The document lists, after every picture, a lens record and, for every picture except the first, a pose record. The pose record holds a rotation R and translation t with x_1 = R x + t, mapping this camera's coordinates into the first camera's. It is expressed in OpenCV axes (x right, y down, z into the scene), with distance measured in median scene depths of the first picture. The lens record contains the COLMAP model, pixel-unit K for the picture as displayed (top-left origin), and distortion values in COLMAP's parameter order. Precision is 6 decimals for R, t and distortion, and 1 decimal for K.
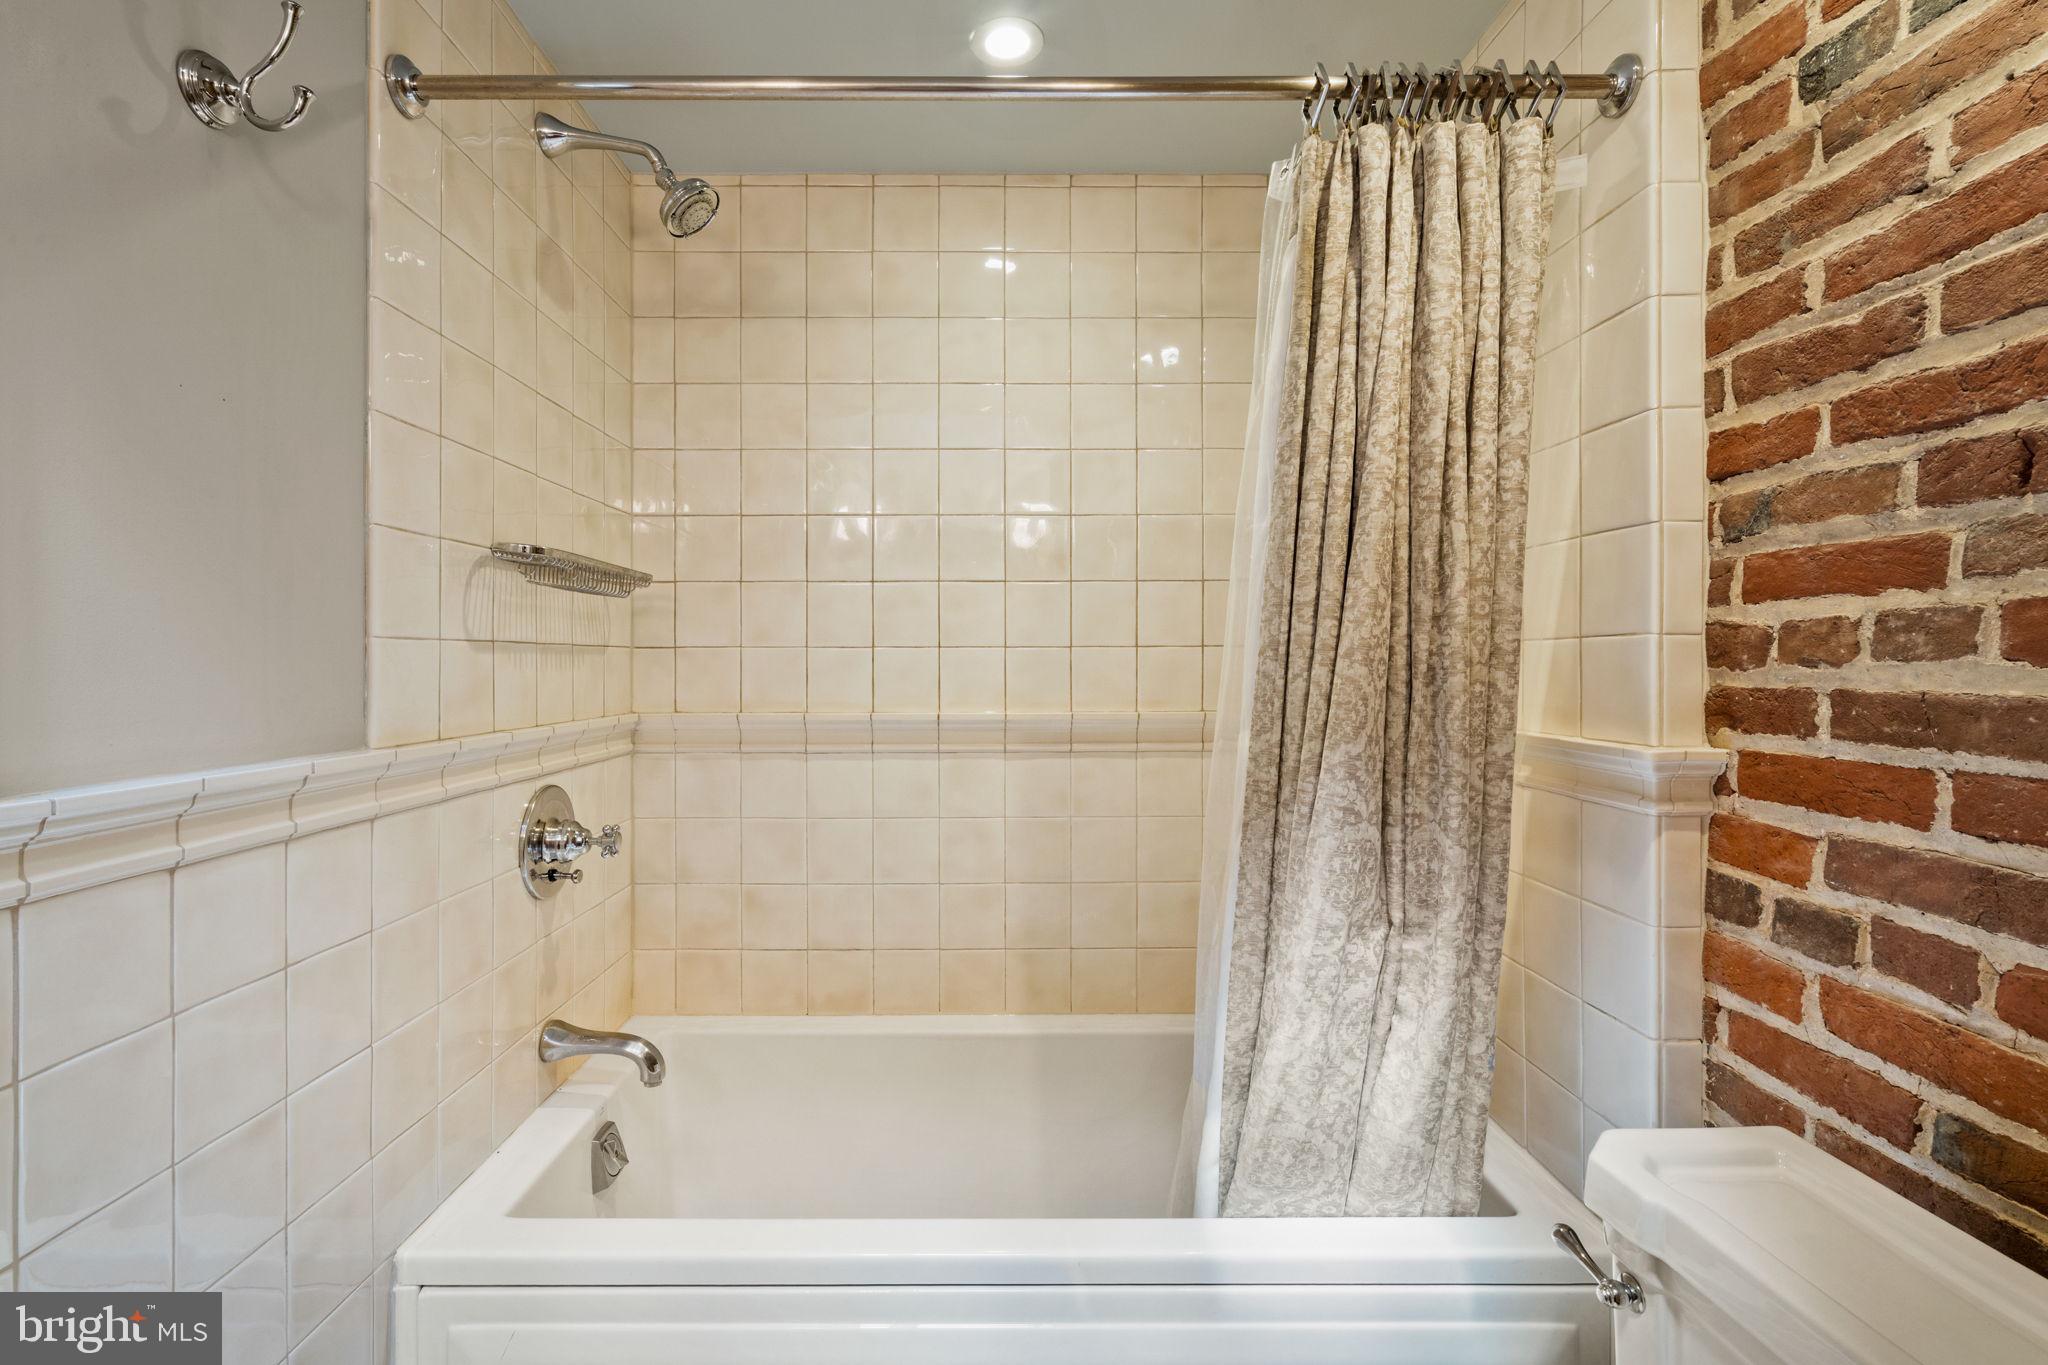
lens RADIAL K [[955.9, 0, 1019.7], [0, 955.9, 662.1], [0, 0, 1]] dist [0.001759, 0.000775]
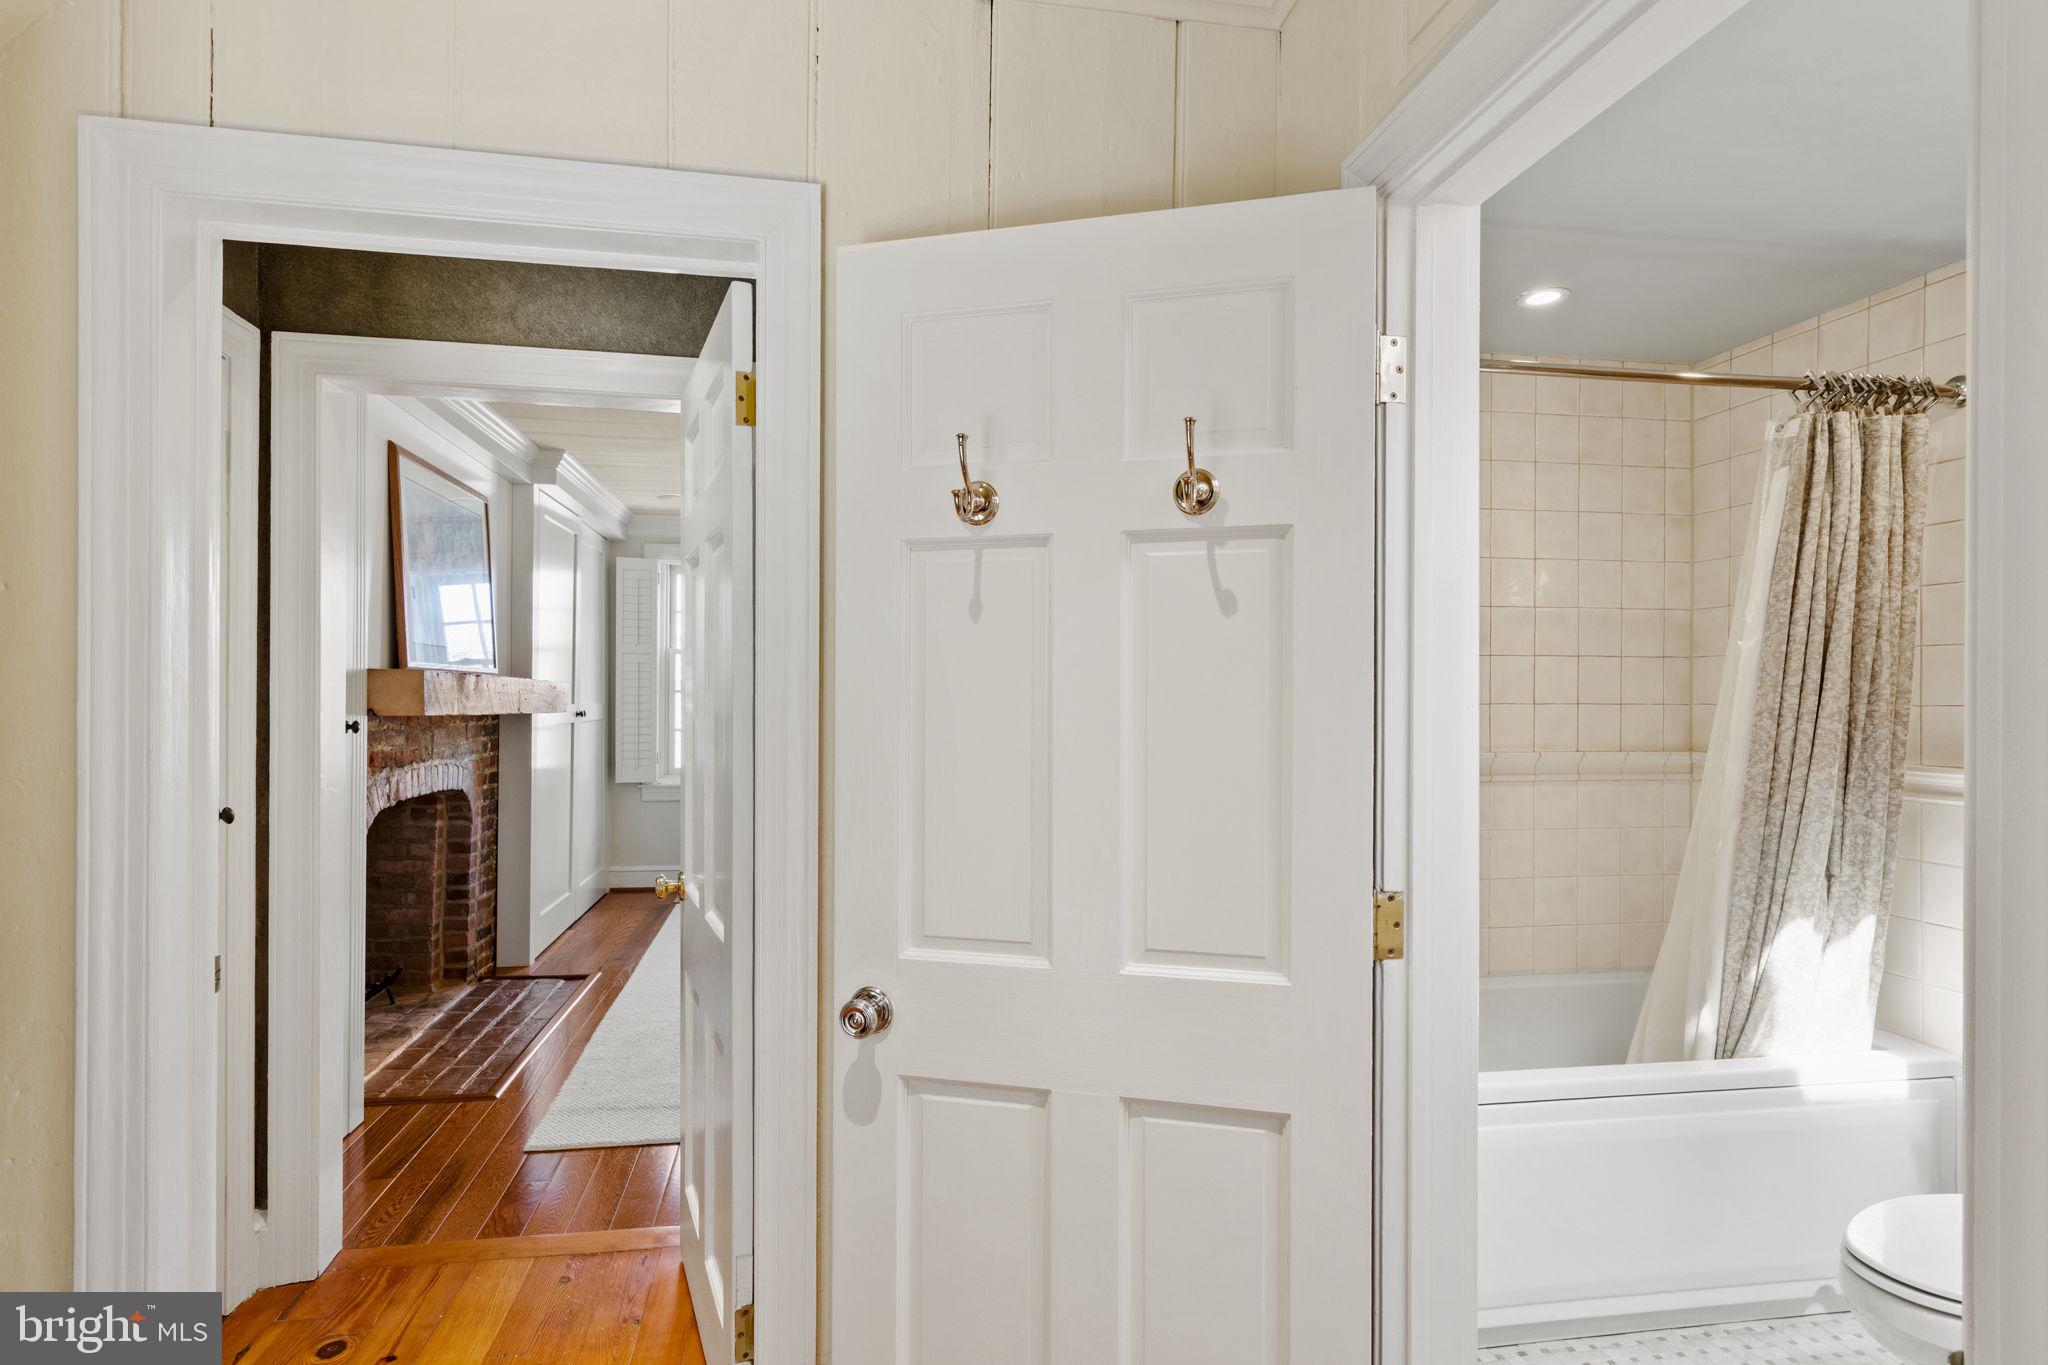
lens RADIAL K [[1129.1, 0, 1031.7], [0, 1129.1, 703.2], [0, 0, 1]] dist [0.004179, 0.001911]
pose [[0.985182, 0.003049, 0.171487, -1.404423], [-0.003582, 0.999990, 0.002796, -0.032339], [-0.171477, -0.003368, 0.985182, -0.756870]]
